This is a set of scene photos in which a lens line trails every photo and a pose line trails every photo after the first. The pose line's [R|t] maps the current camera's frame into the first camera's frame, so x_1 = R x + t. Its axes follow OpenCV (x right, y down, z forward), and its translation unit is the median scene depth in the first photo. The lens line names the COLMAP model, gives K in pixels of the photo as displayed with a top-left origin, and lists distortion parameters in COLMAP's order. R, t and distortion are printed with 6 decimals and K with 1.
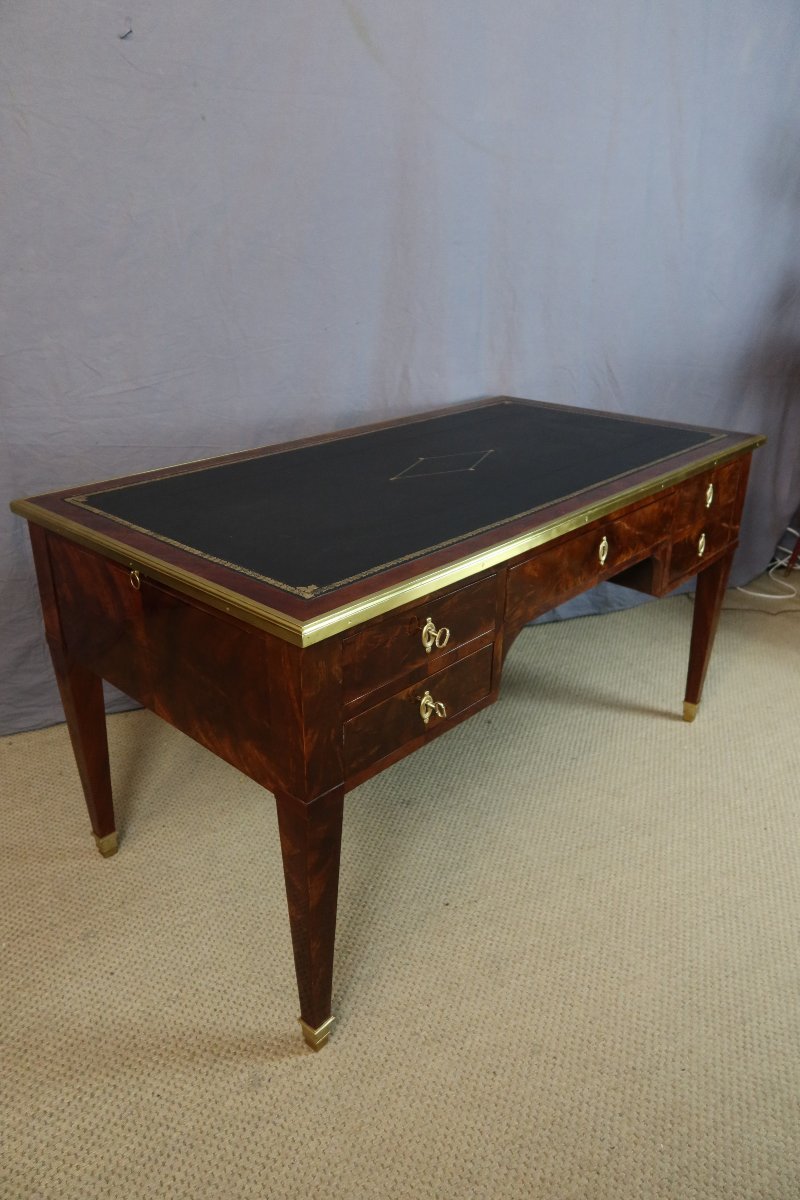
lens RADIAL K [[828.0, 0, 401.9], [0, 828.0, 601.2], [0, 0, 1]] dist [-0.032075, 0.014259]
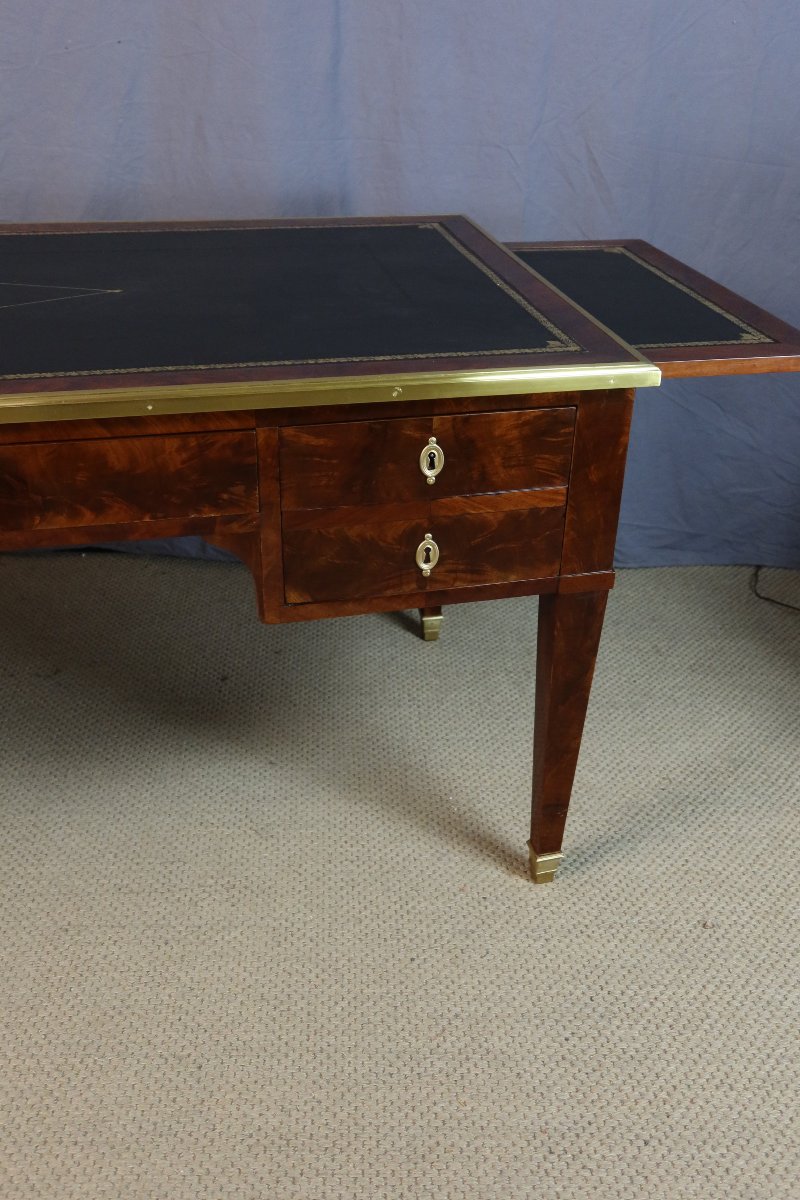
lens RADIAL K [[1141.9, 0, 404.2], [0, 1141.9, 601.4], [0, 0, 1]] dist [0.001614, 0.000000]
pose [[0.823768, 0.303442, -0.478884, 1.006283], [-0.248489, 0.952493, 0.176096, -0.230782], [0.509568, -0.026065, 0.860035, 0.571863]]
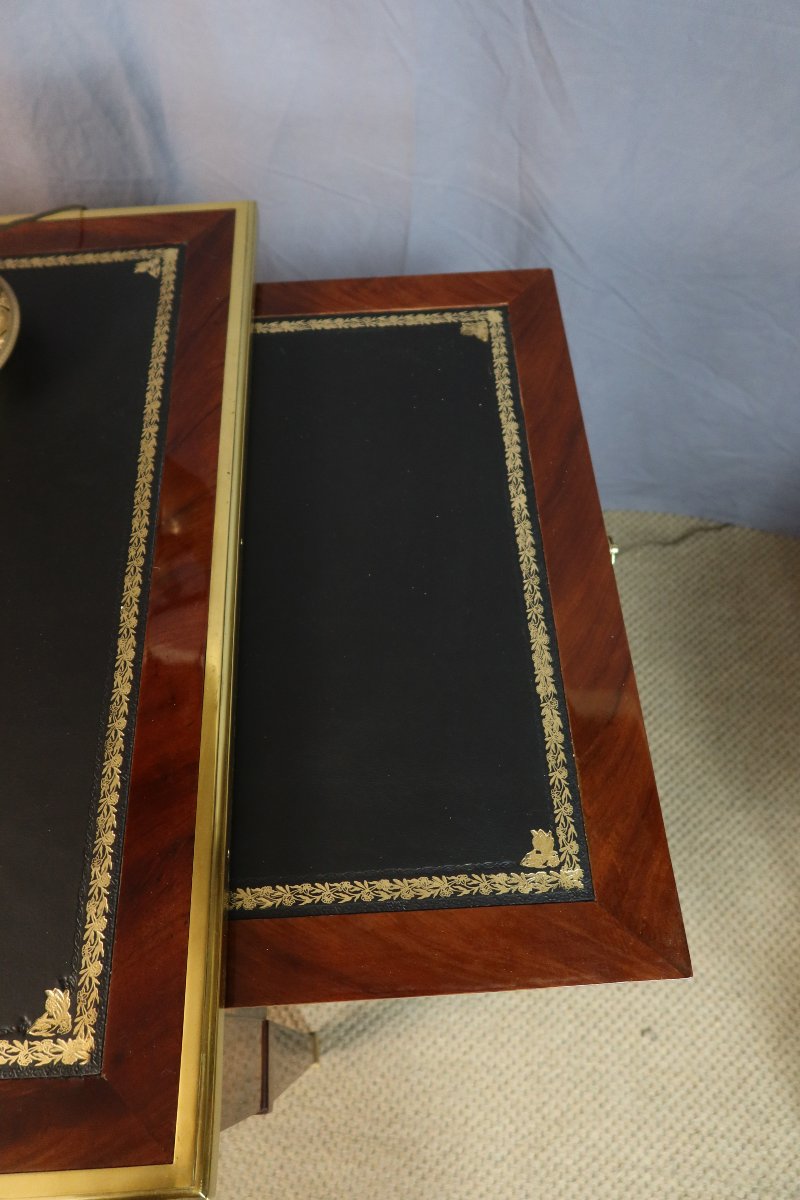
lens RADIAL K [[828.0, 0, 390.5], [0, 828.0, 603.4], [0, 0, 1]] dist [-0.032075, 0.014259]
pose [[0.710378, 0.611524, -0.348427, 0.687968], [-0.252320, 0.683419, 0.685035, -0.699379], [0.657037, -0.398719, 0.639785, 1.439086]]
